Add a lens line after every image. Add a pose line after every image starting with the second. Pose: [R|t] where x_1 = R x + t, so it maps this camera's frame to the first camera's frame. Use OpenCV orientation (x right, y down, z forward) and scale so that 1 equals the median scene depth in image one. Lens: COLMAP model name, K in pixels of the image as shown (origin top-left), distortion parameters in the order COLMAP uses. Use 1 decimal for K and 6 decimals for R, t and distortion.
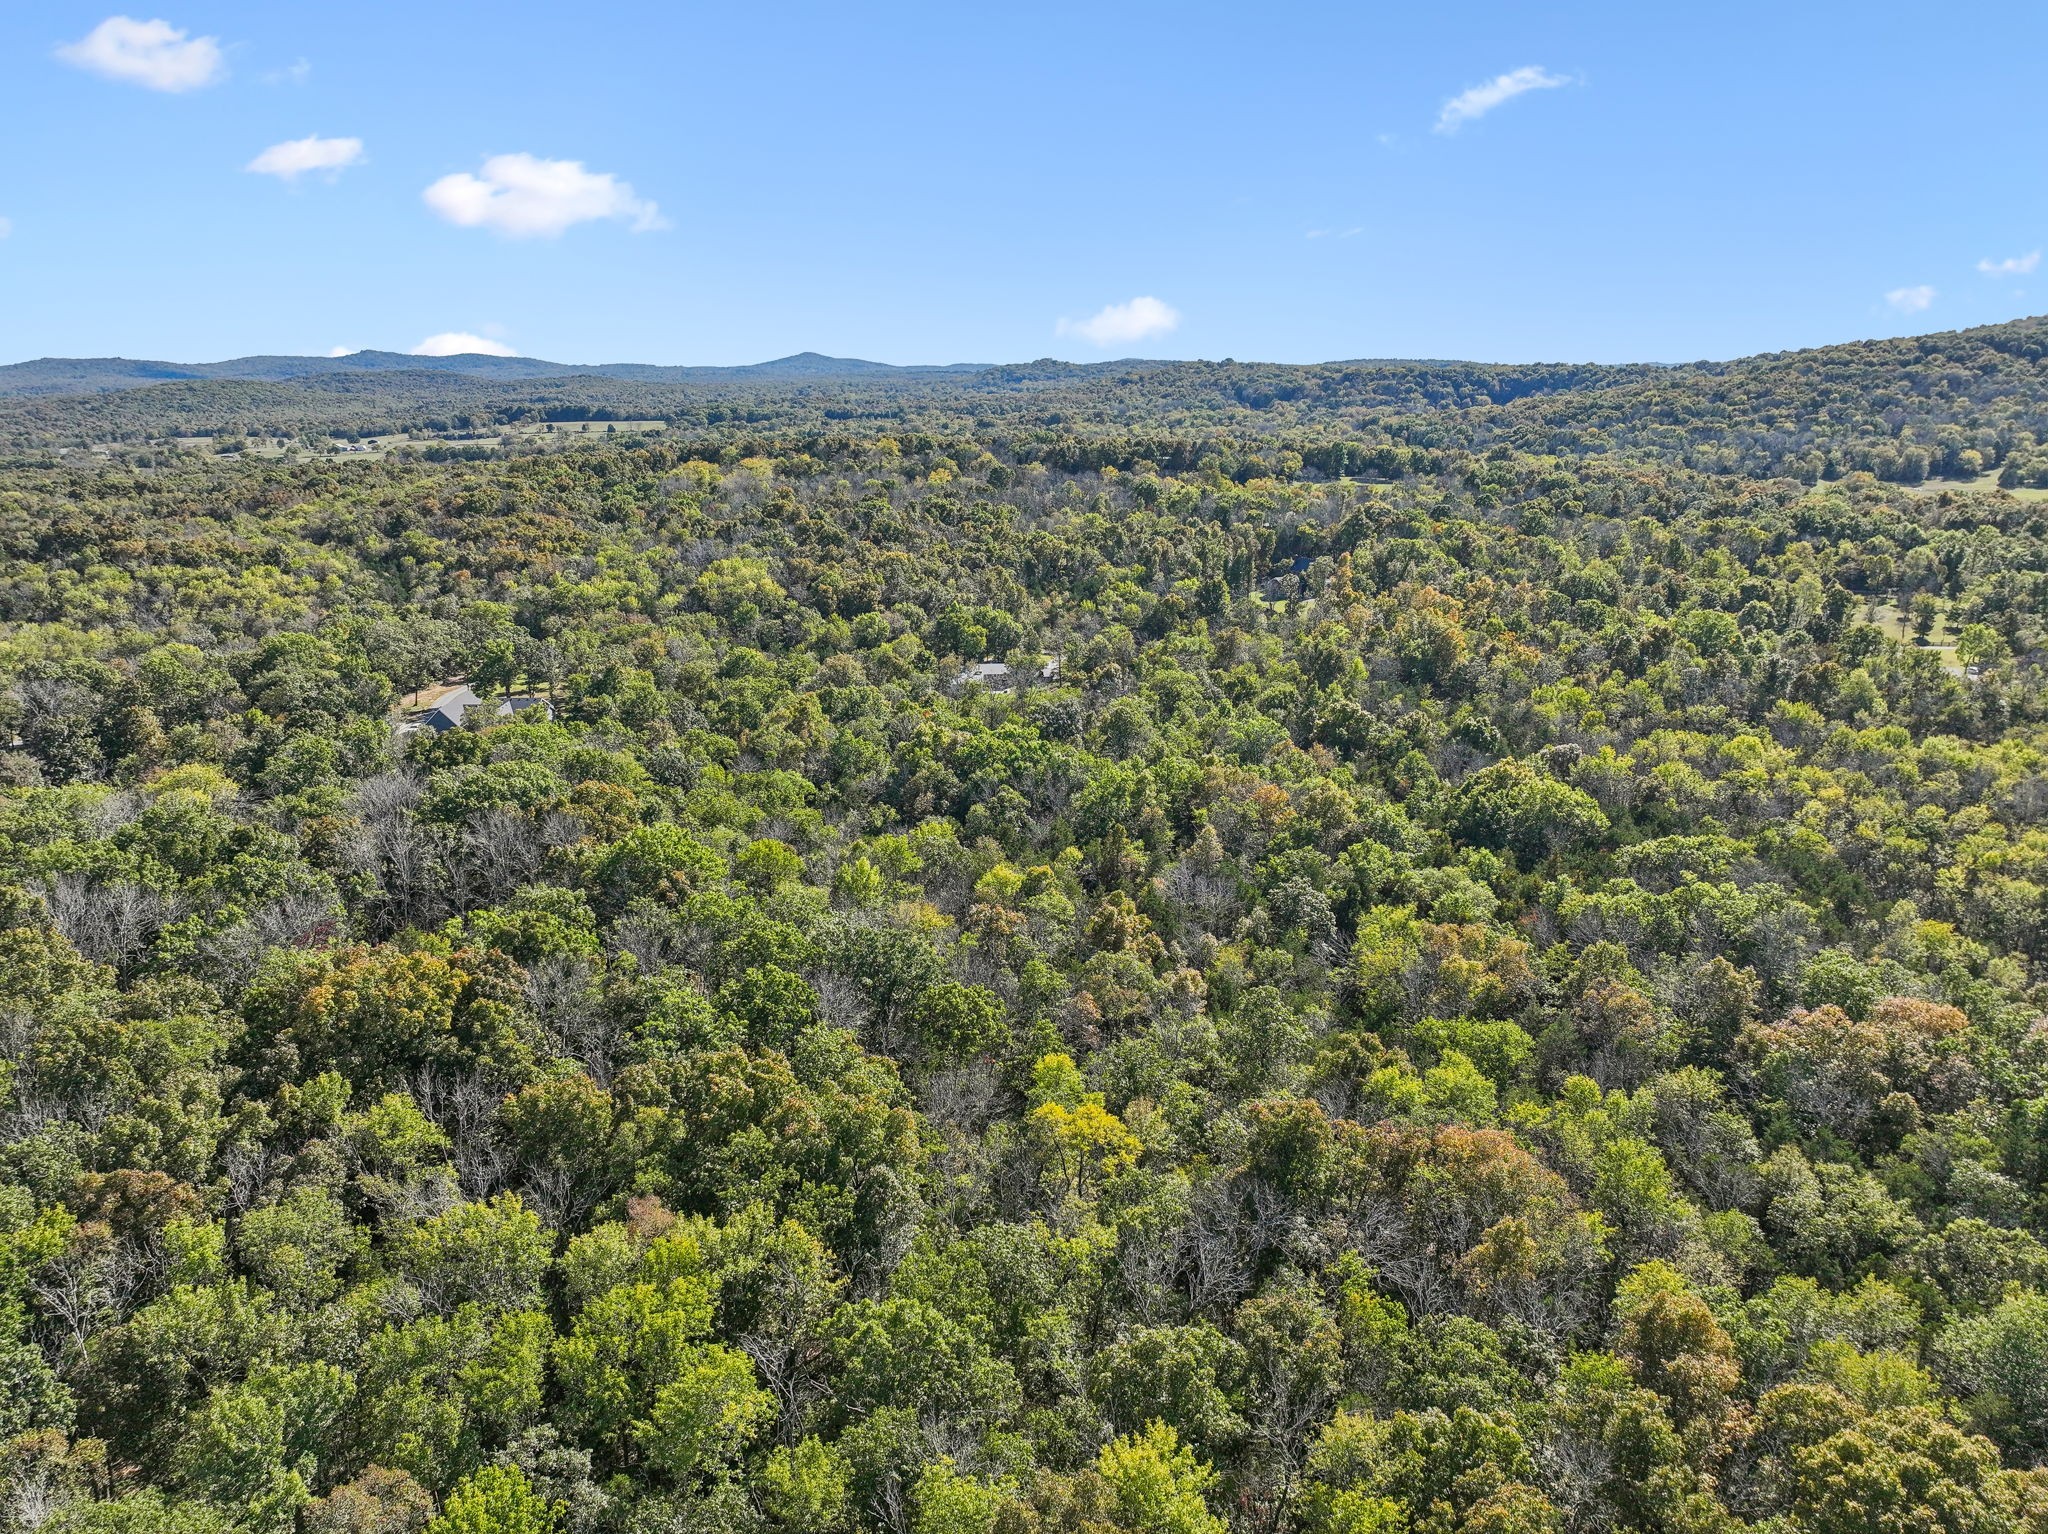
lens RADIAL K [[1569.0, 0, 1026.7], [0, 1569.0, 769.4], [0, 0, 1]] dist [0.001529, -0.005320]
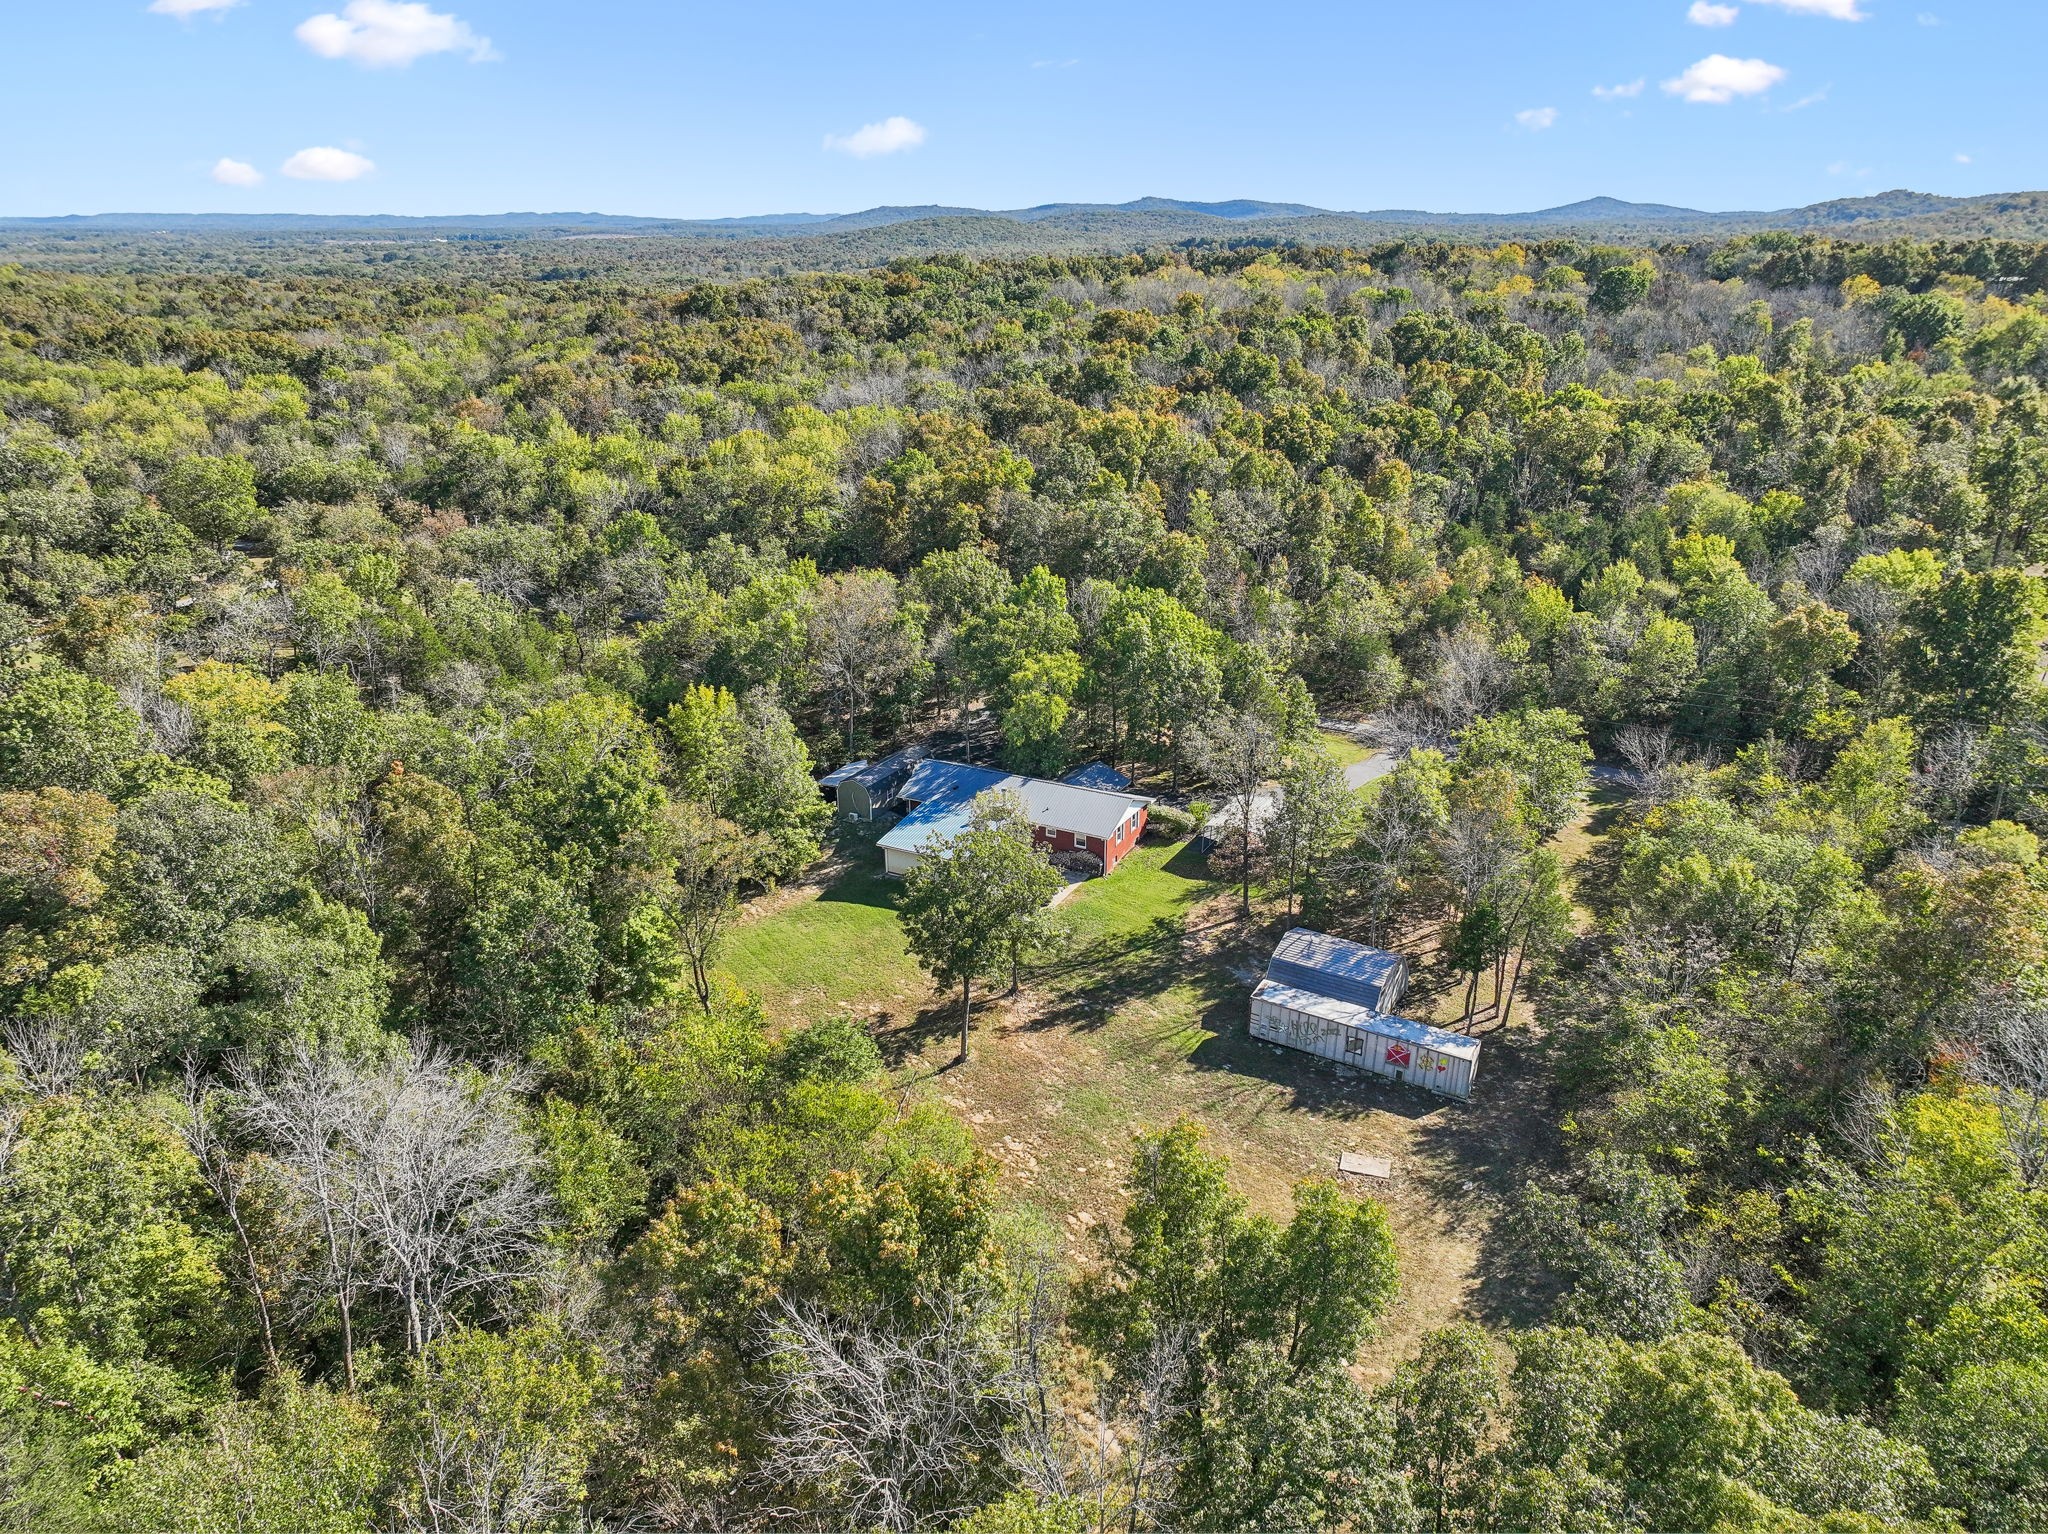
lens RADIAL K [[1465.3, 0, 1026.1], [0, 1465.3, 766.0], [0, 0, 1]] dist [-0.007025, 0.006350]
pose [[0.870131, 0.170534, -0.462374, 0.079519], [-0.123431, 0.983730, 0.130541, -0.082531], [0.477112, -0.056517, 0.877023, 0.561712]]
